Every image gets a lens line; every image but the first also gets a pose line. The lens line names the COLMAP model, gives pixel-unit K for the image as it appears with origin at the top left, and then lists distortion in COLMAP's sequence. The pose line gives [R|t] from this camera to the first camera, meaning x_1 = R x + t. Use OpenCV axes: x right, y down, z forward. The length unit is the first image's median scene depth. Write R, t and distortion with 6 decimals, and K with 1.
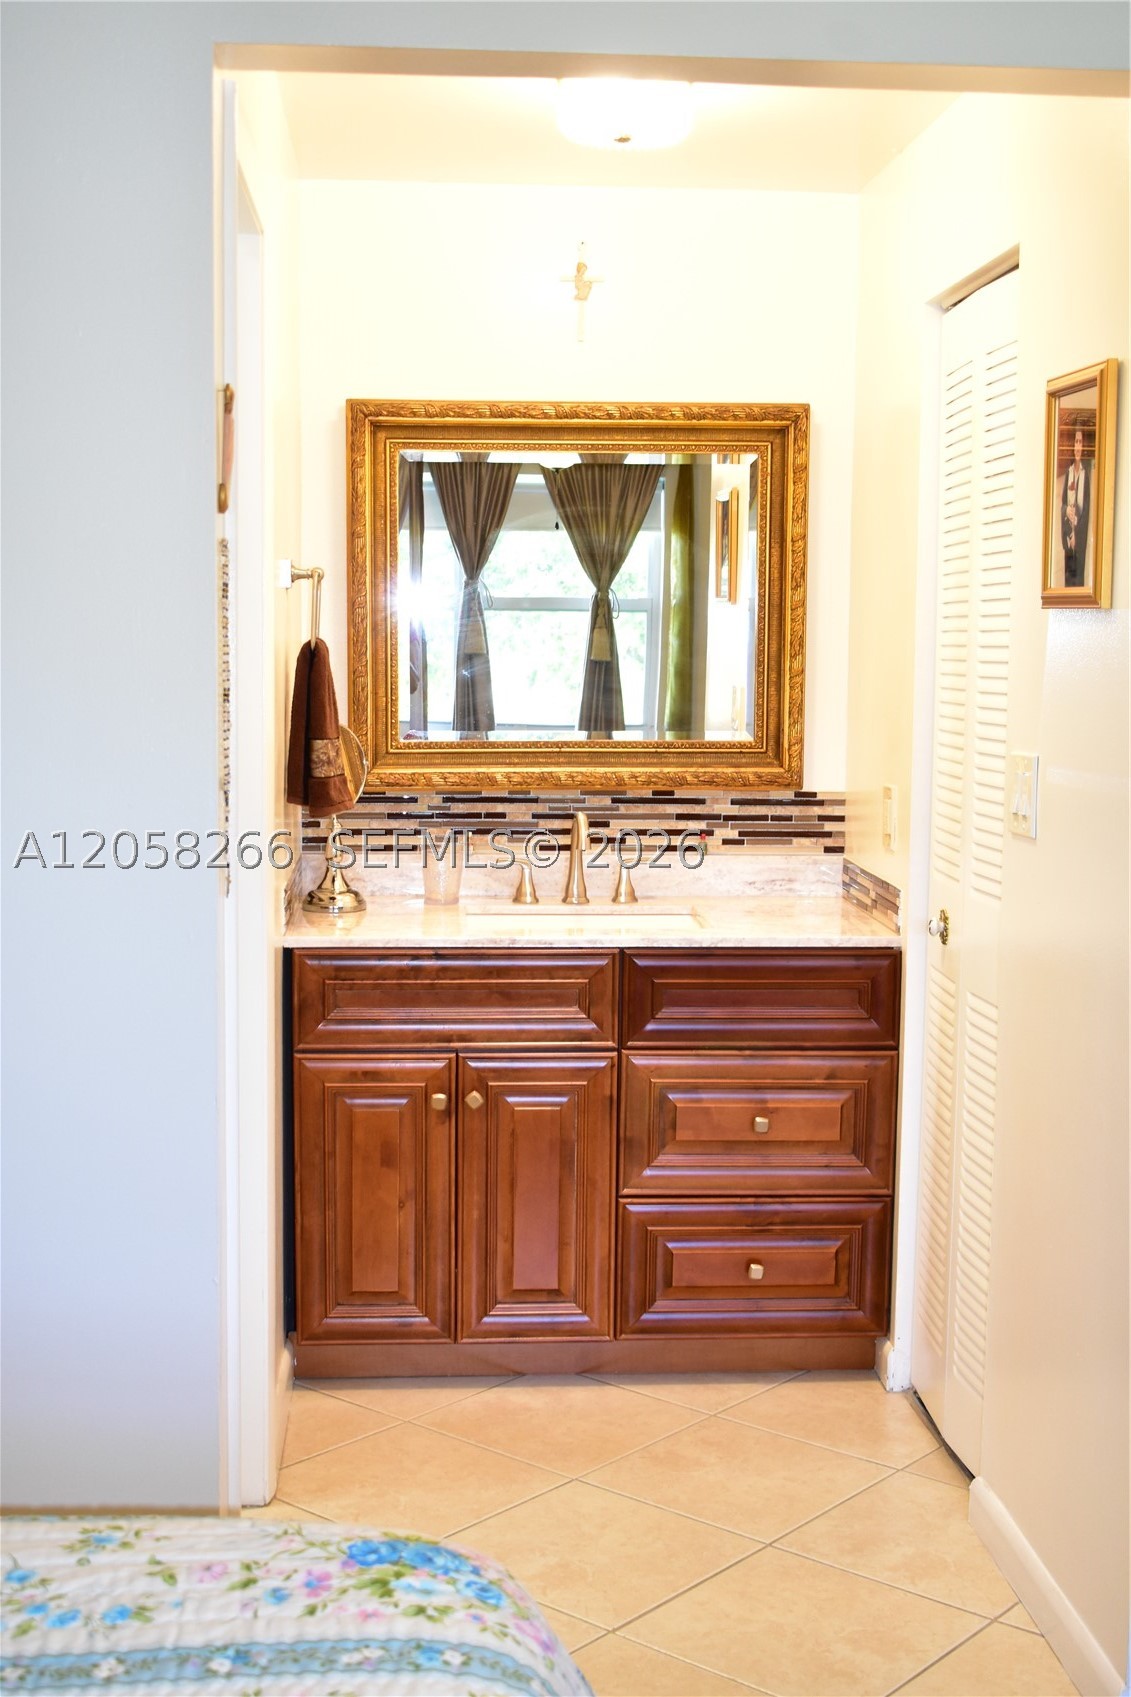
lens RADIAL K [[2090.7, 0, 564.9], [0, 2090.7, 853.6], [0, 0, 1]] dist [-0.030349, 0.000000]
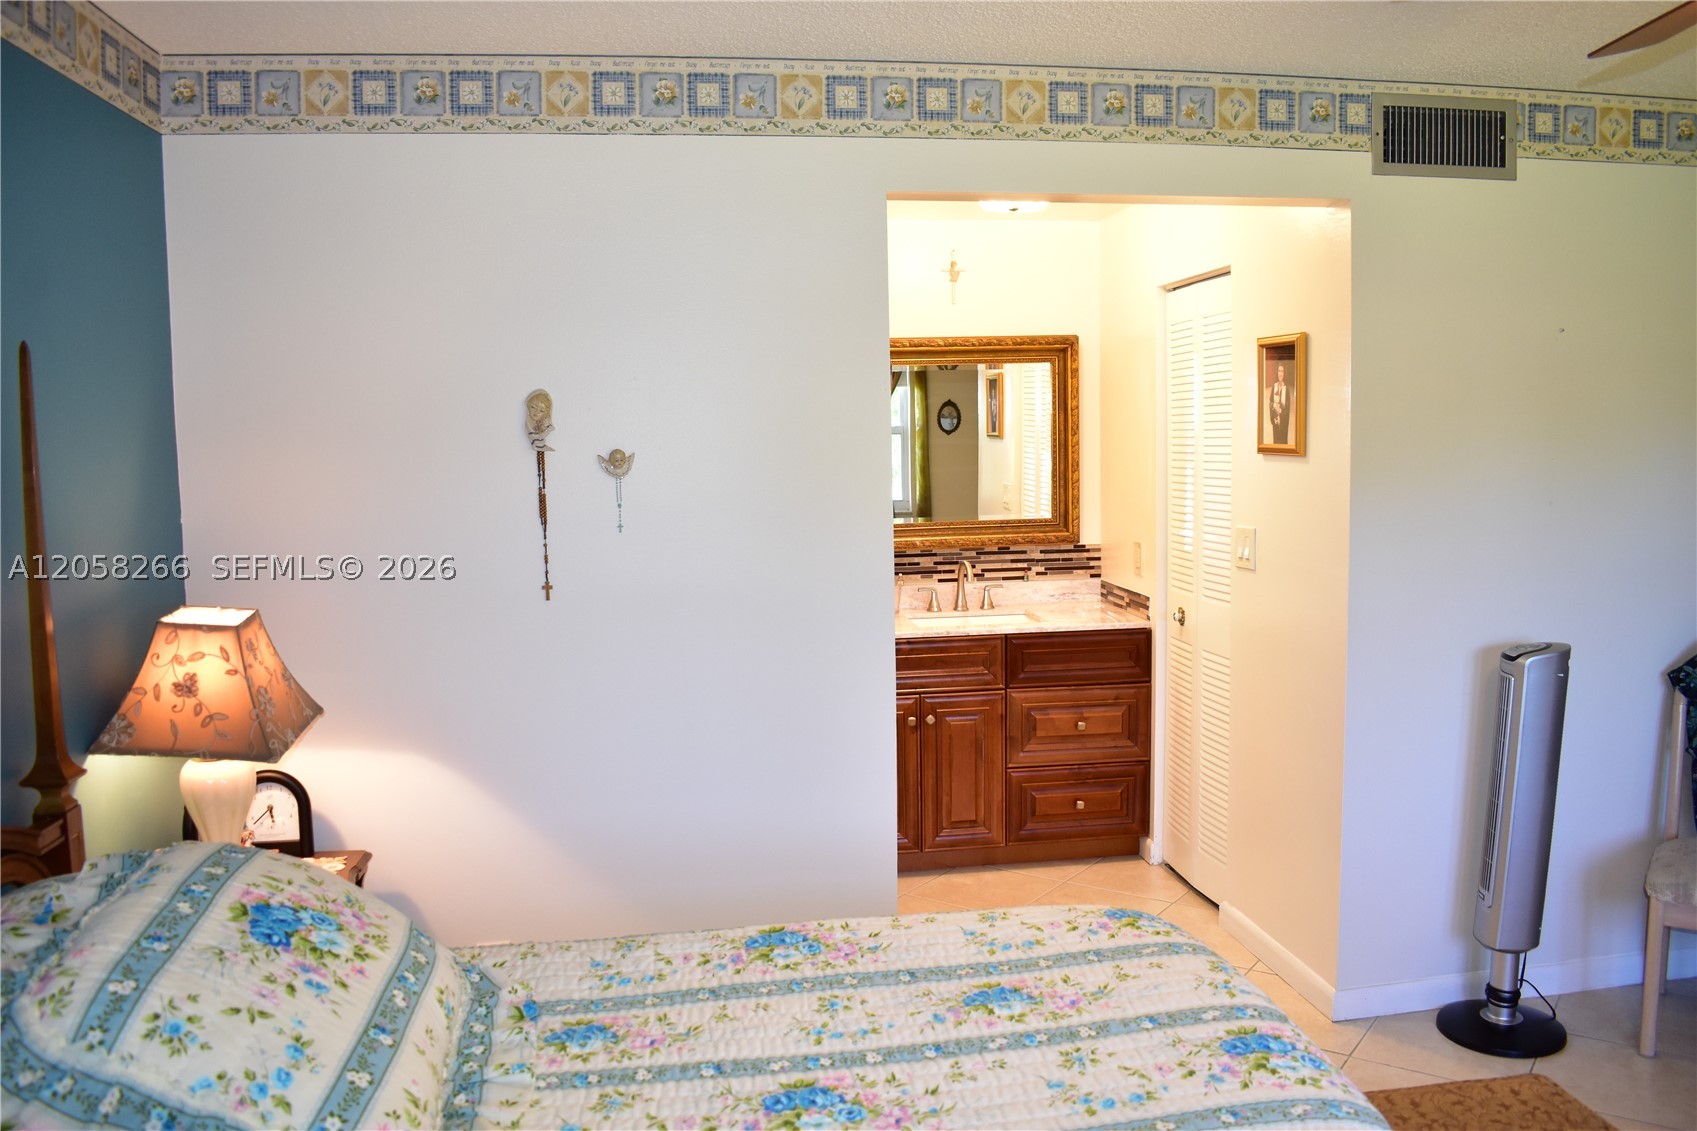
lens RADIAL K [[1315.9, 0, 850.4], [0, 1315.9, 558.6], [0, 0, 1]] dist [-0.082143, 0.000343]
pose [[0.996896, -0.035157, 0.070437, -0.185885], [0.035780, 0.999331, -0.007593, -0.017695], [-0.070123, 0.010090, 0.997487, -0.151123]]
